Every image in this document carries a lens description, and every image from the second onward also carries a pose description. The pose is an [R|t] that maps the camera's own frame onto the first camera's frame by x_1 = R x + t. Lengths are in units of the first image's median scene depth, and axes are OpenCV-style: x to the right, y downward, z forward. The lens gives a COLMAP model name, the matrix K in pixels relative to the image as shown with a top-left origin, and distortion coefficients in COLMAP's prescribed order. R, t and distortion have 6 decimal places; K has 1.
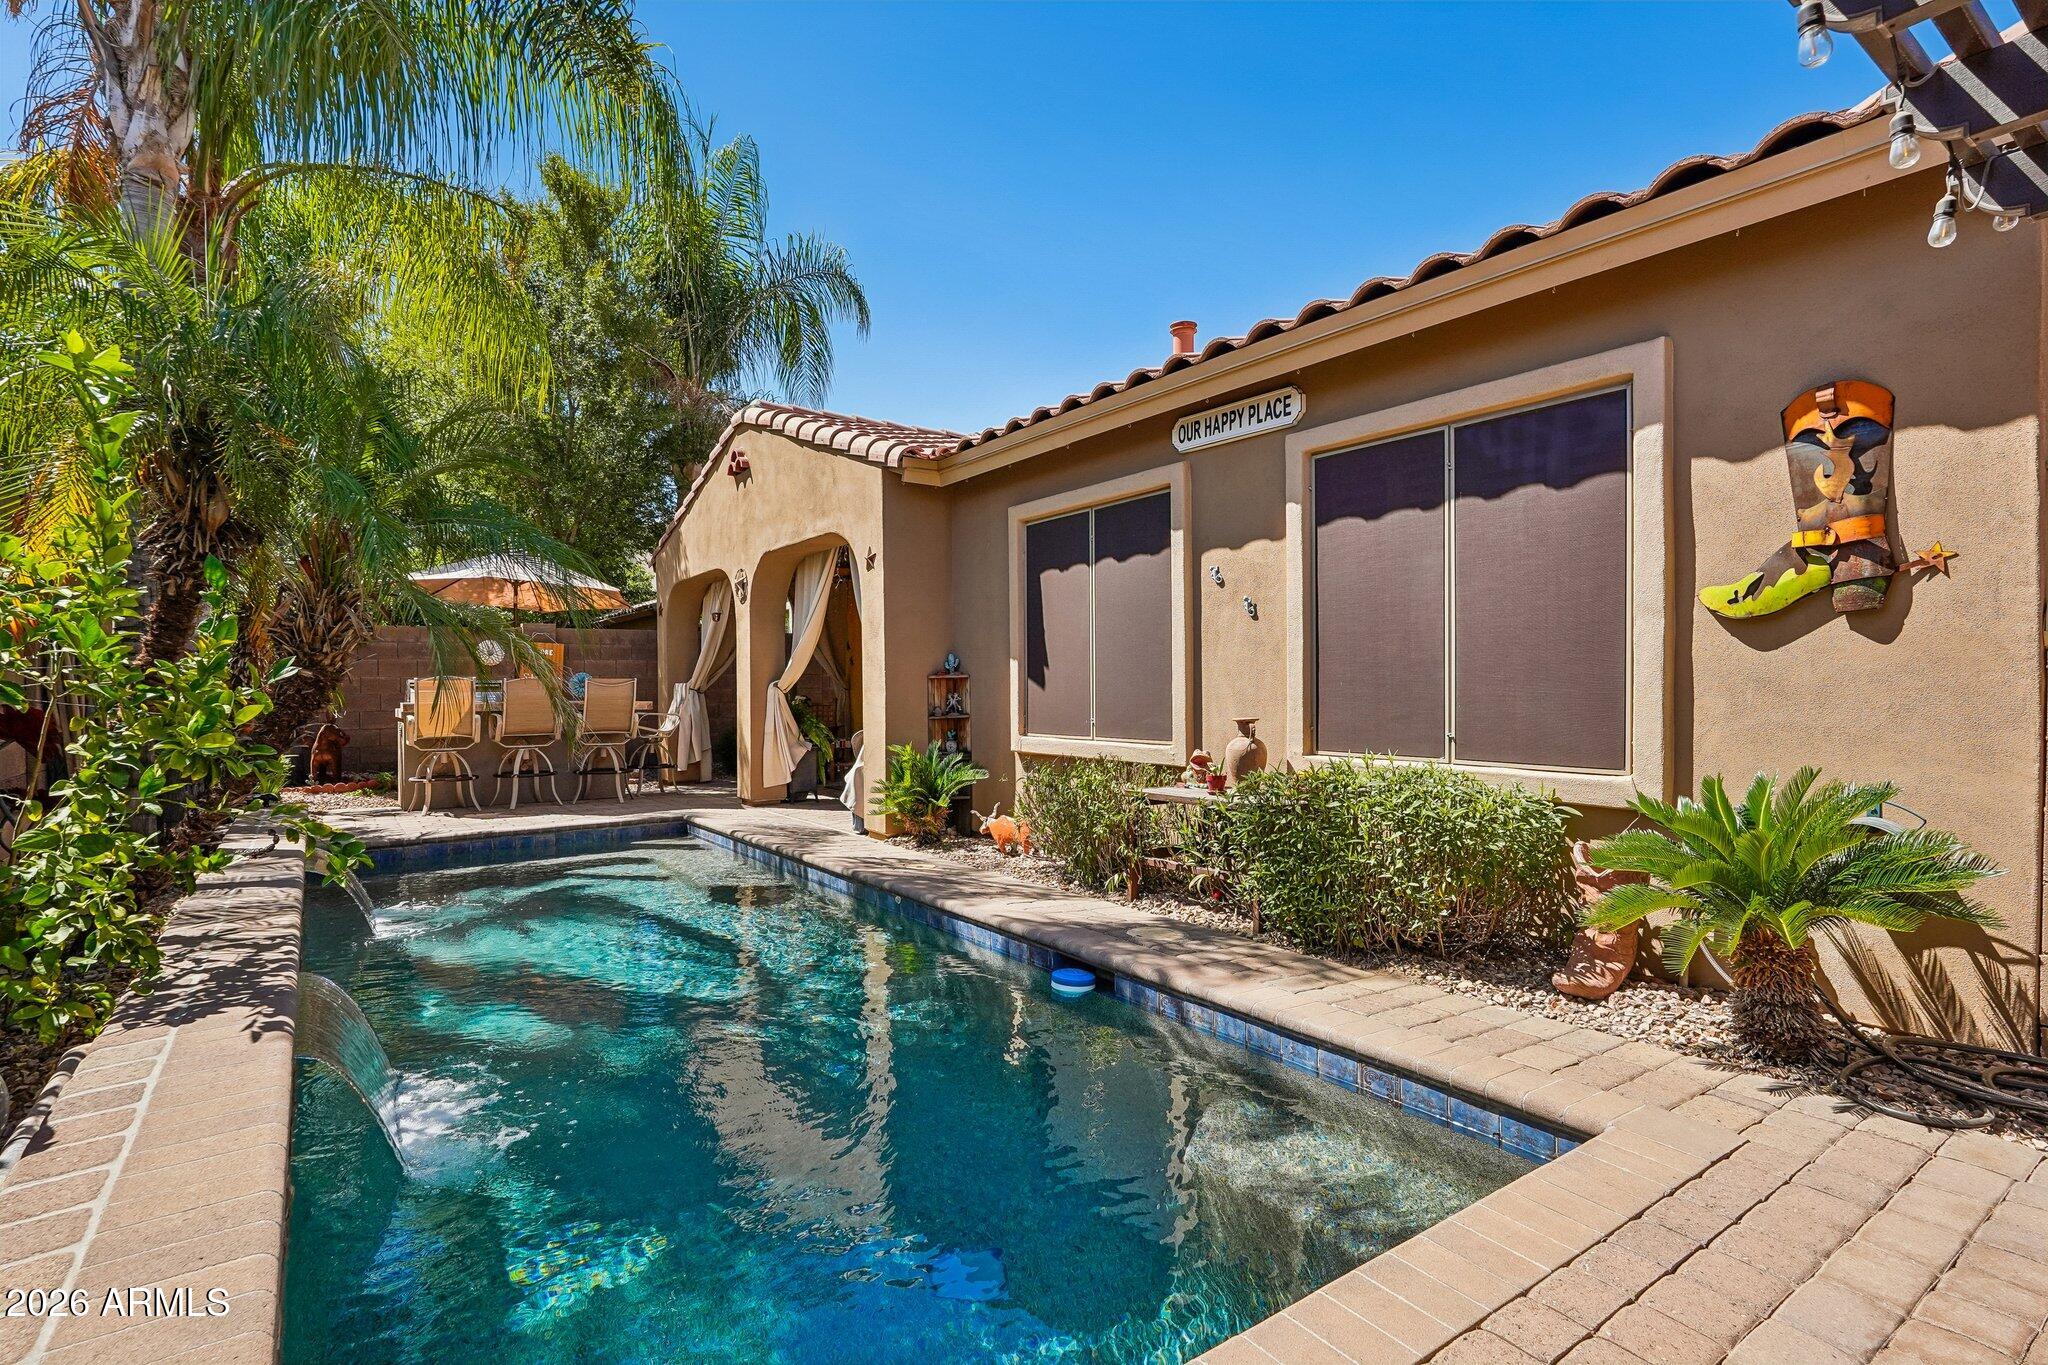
lens RADIAL K [[991.2, 0, 1026.4], [0, 991.2, 688.9], [0, 0, 1]] dist [0.001474, 0.002132]
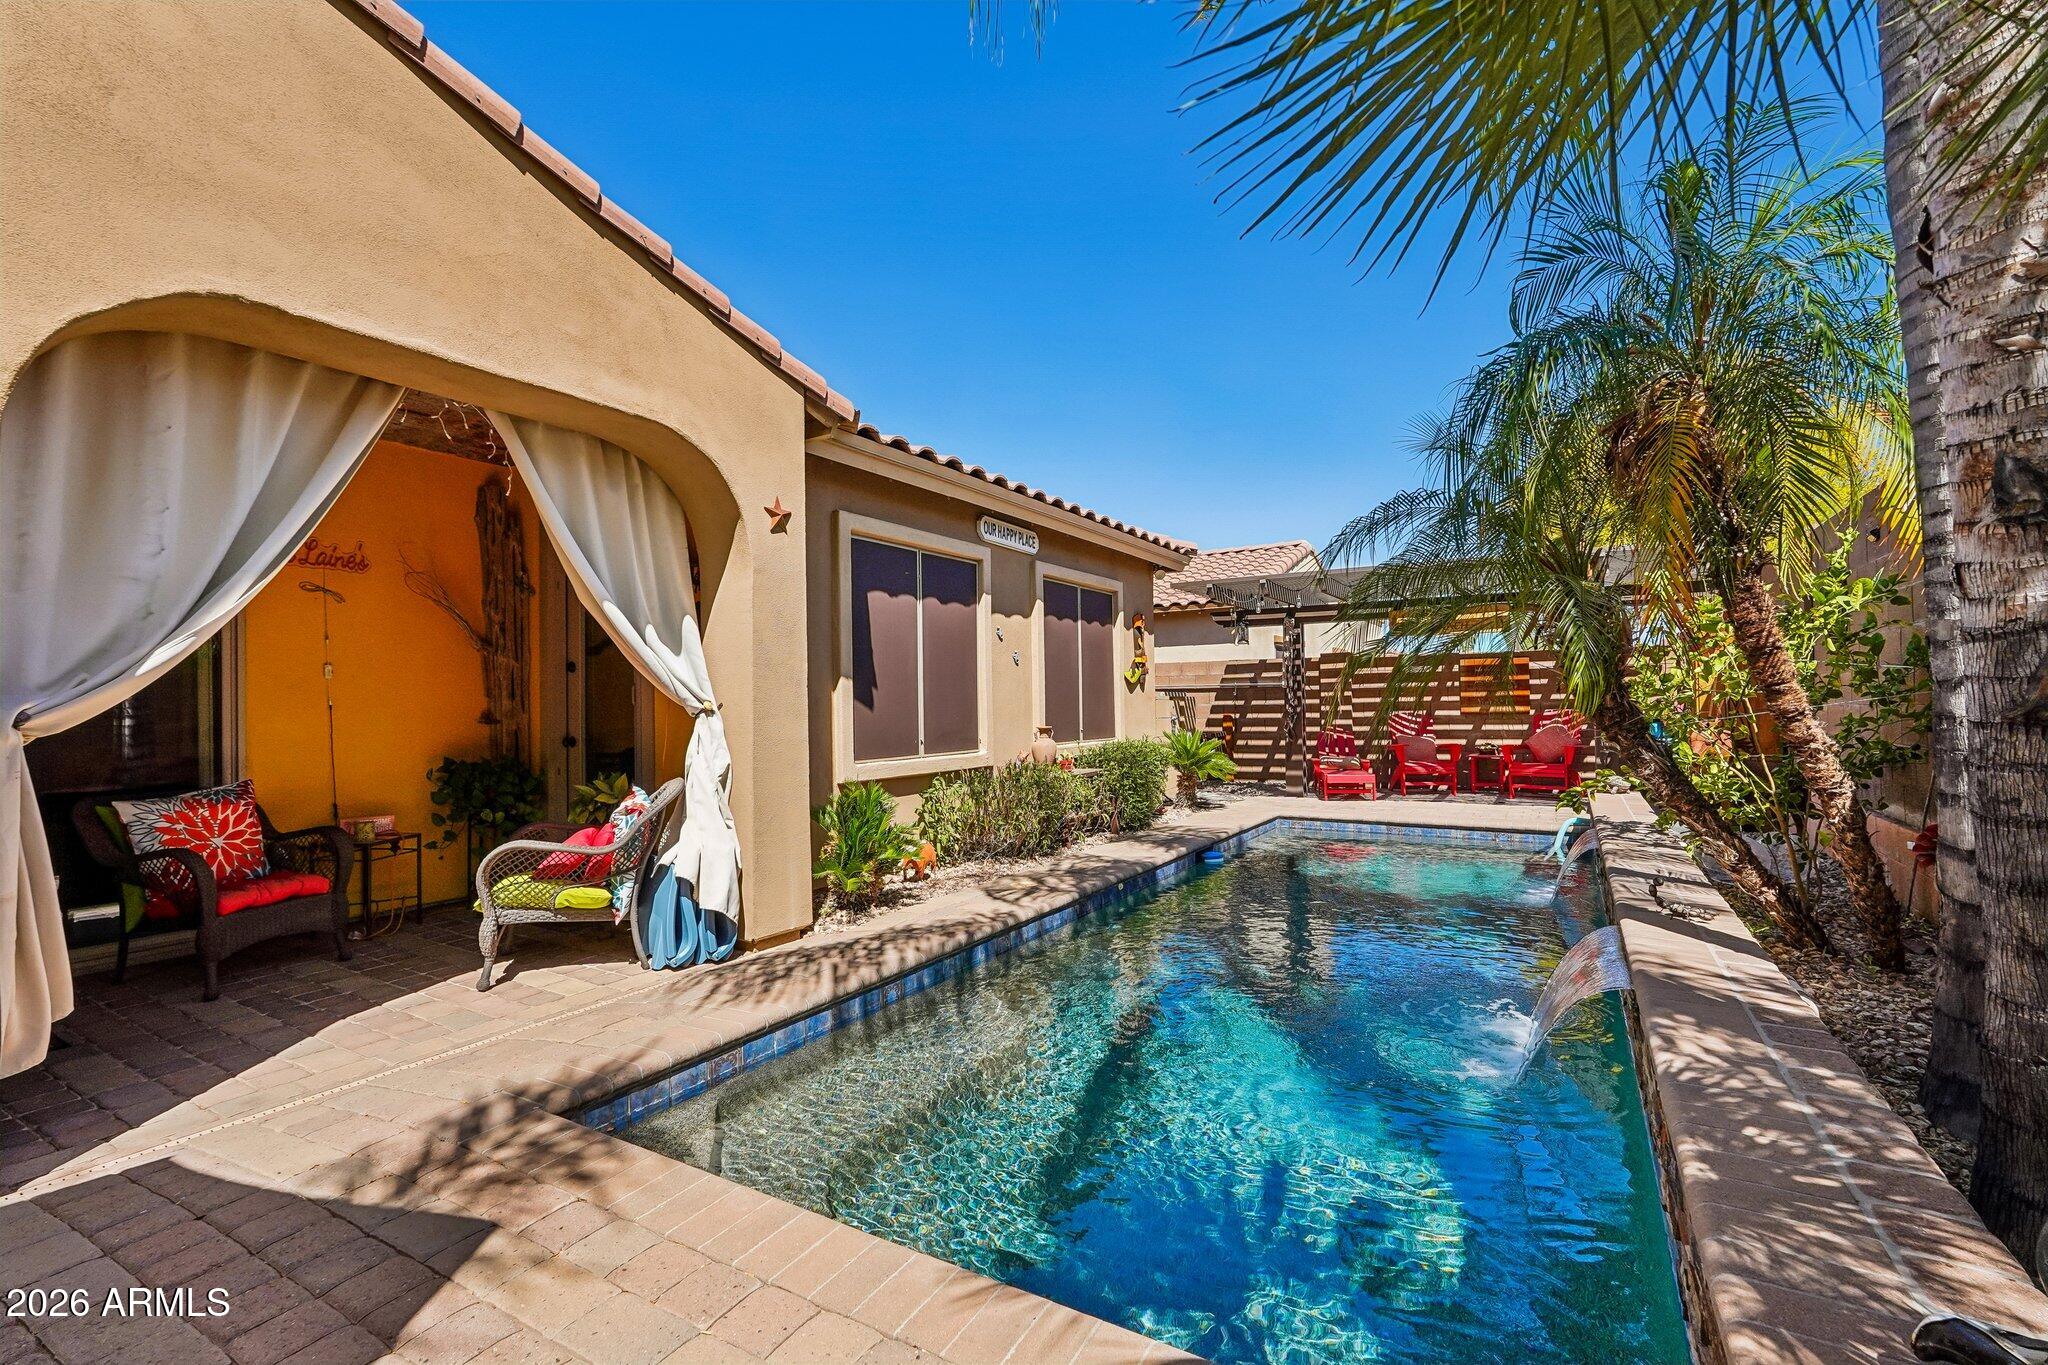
lens RADIAL K [[907.6, 0, 1021.6], [0, 907.6, 687.7], [0, 0, 1]] dist [-0.000365, 0.003915]
pose [[-0.401603, 0.032729, 0.915229, -0.944799], [0.027720, 0.999338, -0.023574, 0.001203], [-0.915394, 0.015903, -0.402244, 1.351099]]
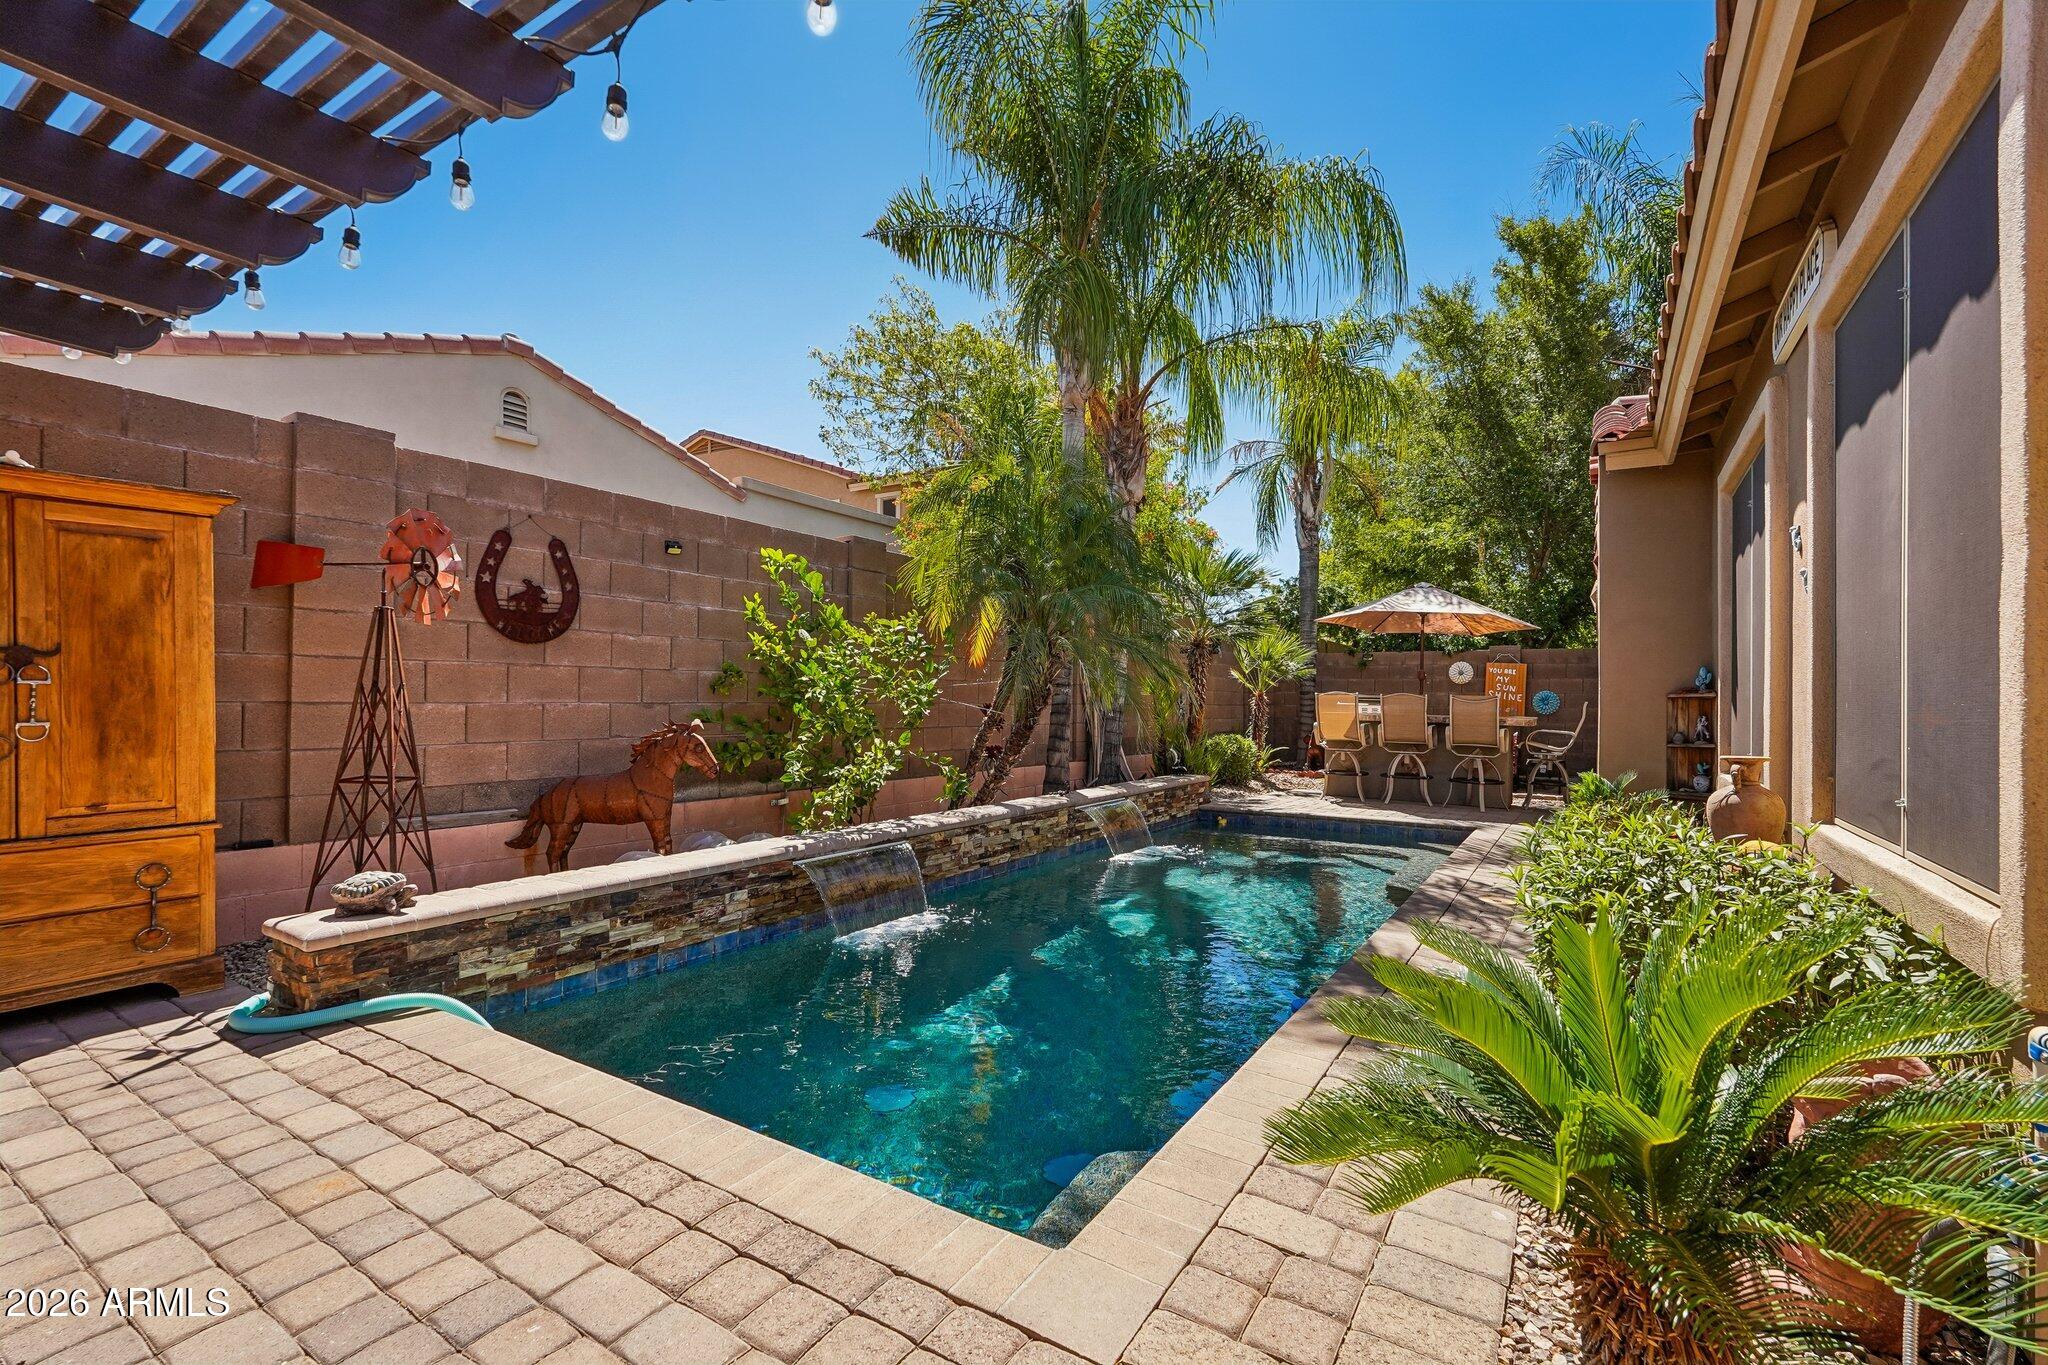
lens RADIAL K [[907.6, 0, 1021.6], [0, 907.6, 687.7], [0, 0, 1]] dist [-0.000365, 0.003915]
pose [[0.365405, 0.002310, -0.930846, 0.496261], [-0.023041, 0.999713, -0.006564, -0.001431], [0.930563, 0.023846, 0.365354, 0.277052]]
